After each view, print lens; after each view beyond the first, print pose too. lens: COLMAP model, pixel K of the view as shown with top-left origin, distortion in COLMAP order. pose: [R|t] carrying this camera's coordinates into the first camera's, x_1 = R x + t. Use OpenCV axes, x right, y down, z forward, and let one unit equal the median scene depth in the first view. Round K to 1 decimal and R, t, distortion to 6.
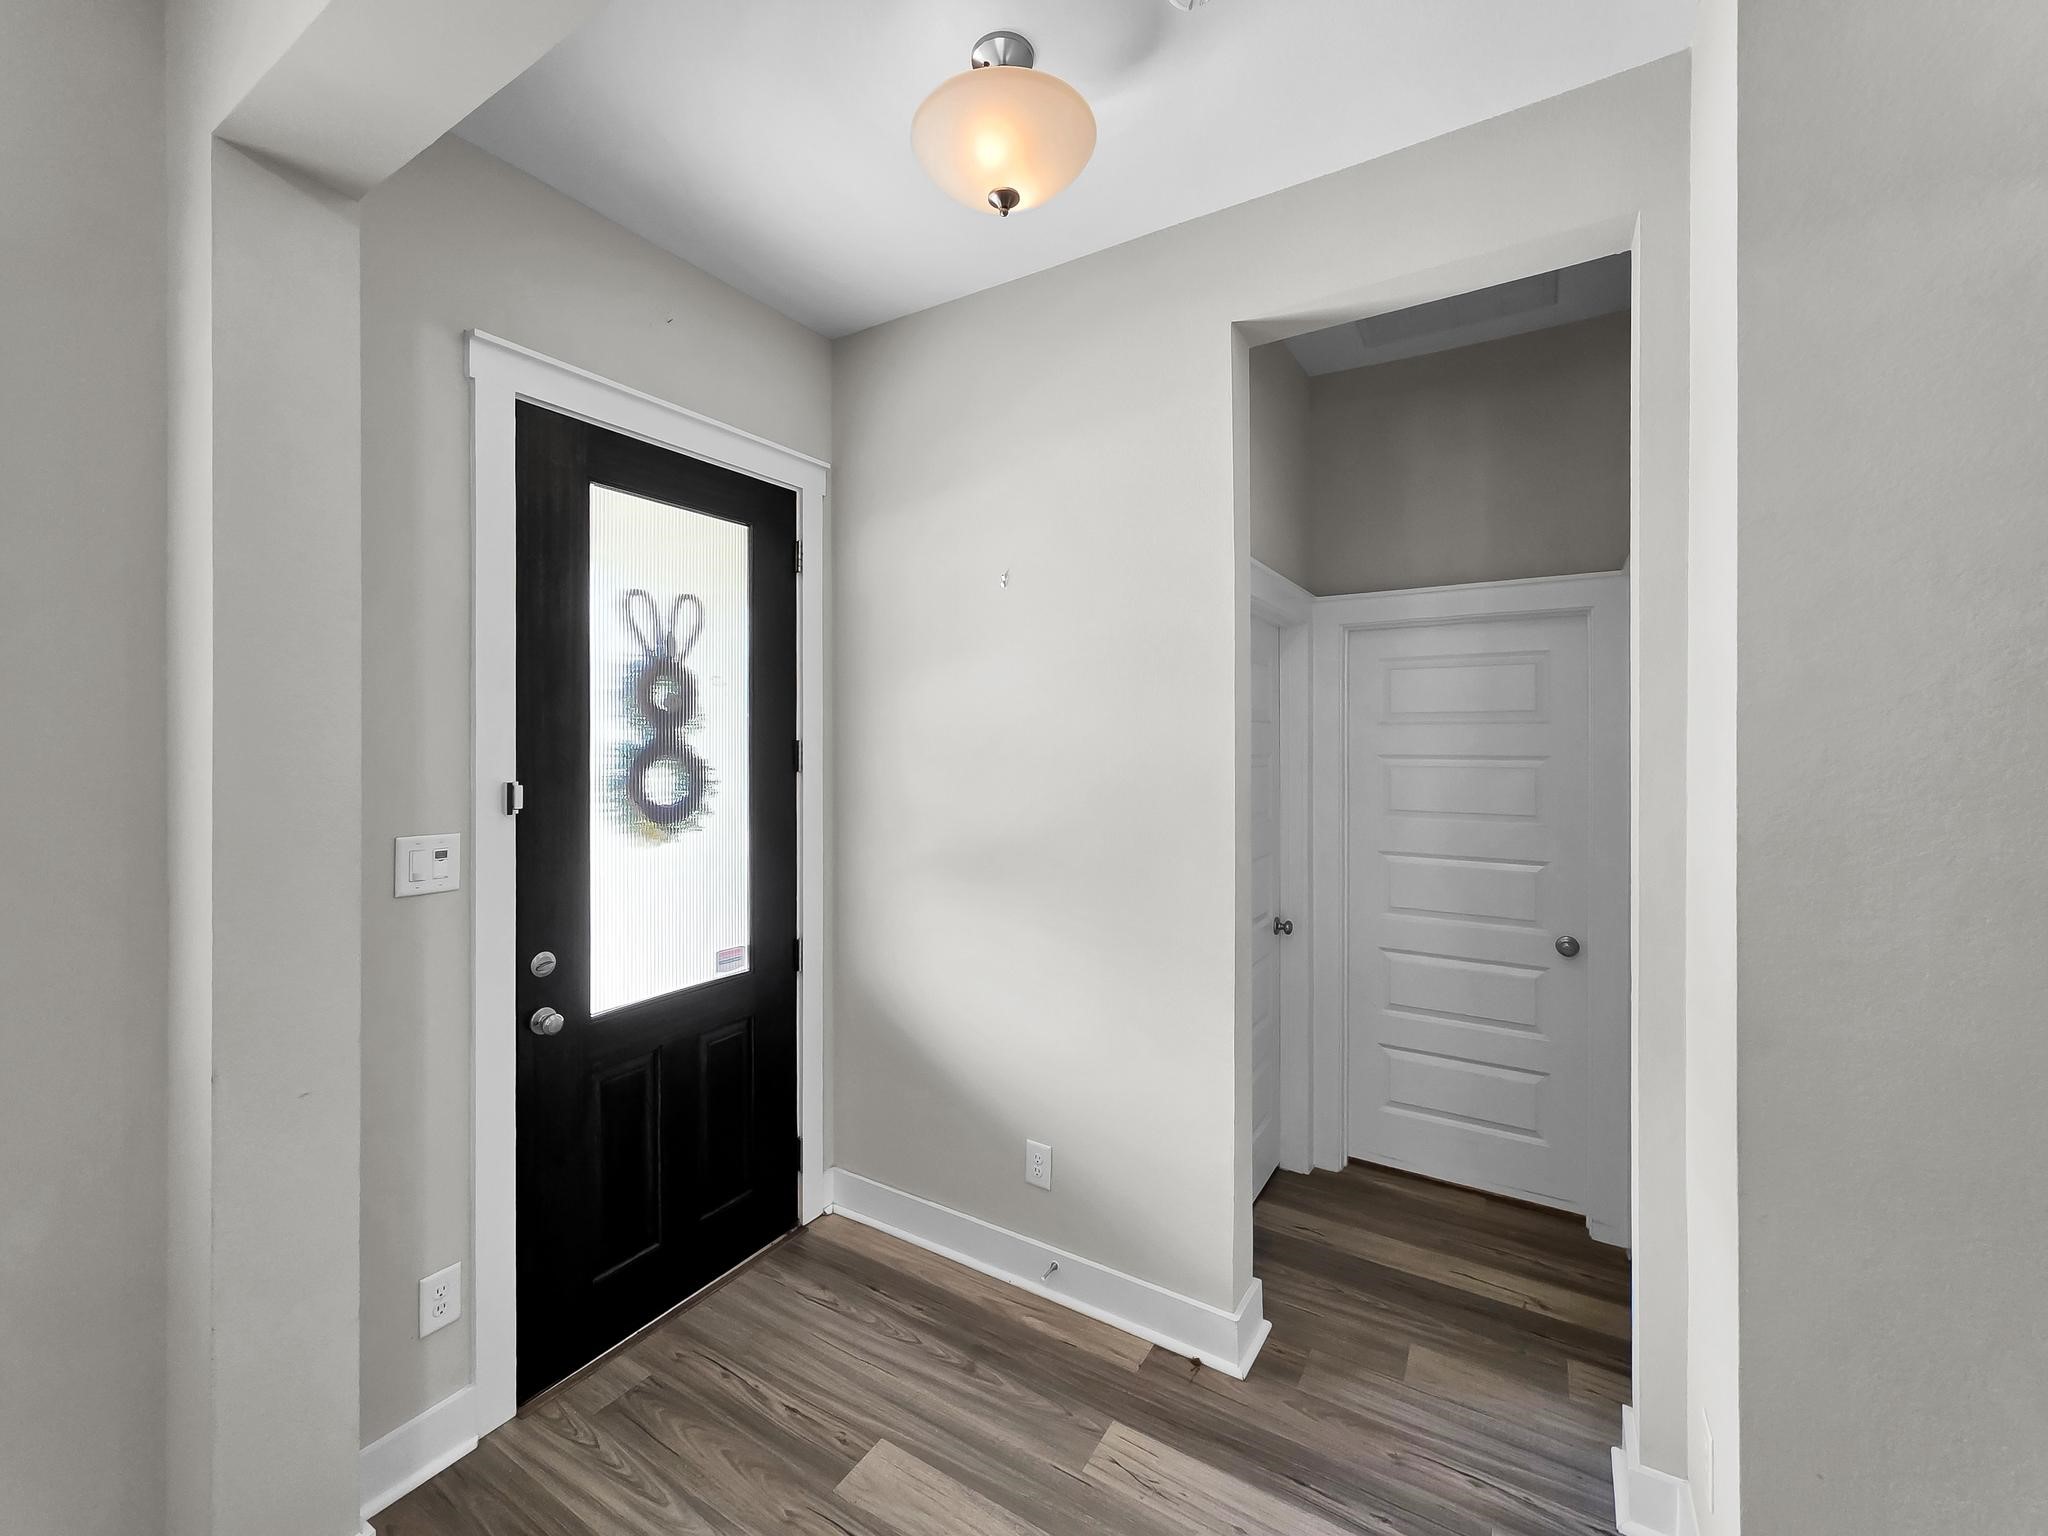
lens RADIAL K [[846.8, 0, 1048.4], [0, 846.8, 736.6], [0, 0, 1]] dist [-0.000141, 0.000177]
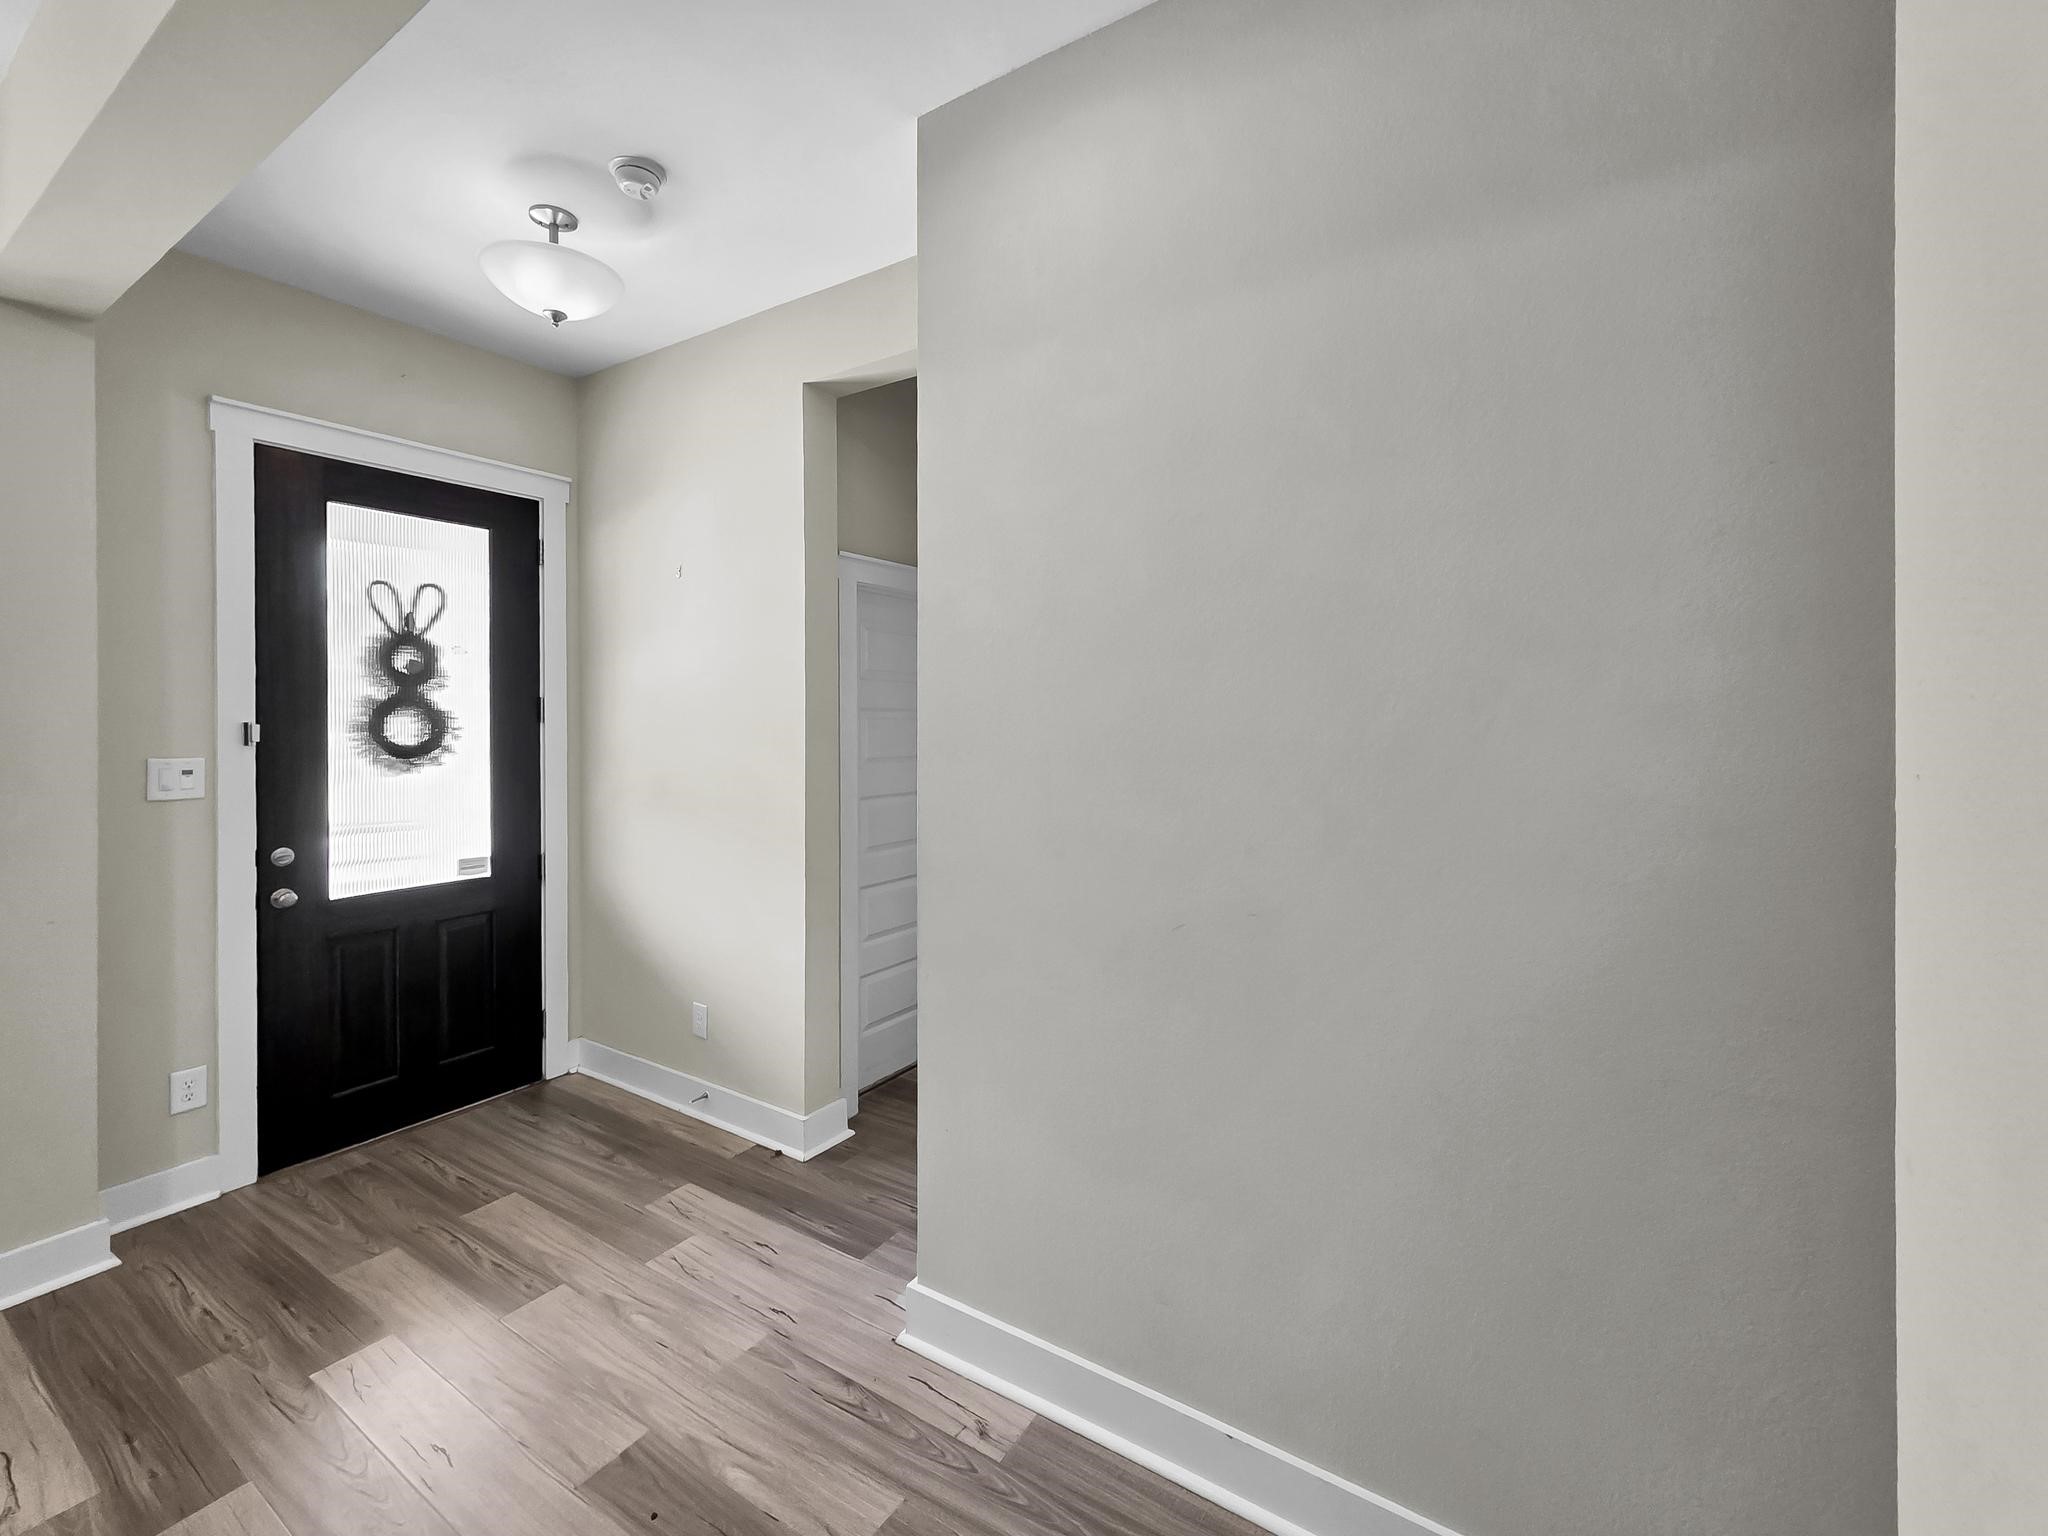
lens RADIAL K [[871.3, 0, 1114.8], [0, 871.3, 720.6], [0, 0, 1]] dist [0.000507, 0.000296]
pose [[0.999971, 0.000555, 0.007576, 0.691671], [-0.000601, 0.999981, 0.006091, 0.038043], [-0.007573, -0.006096, 0.999953, -0.388308]]
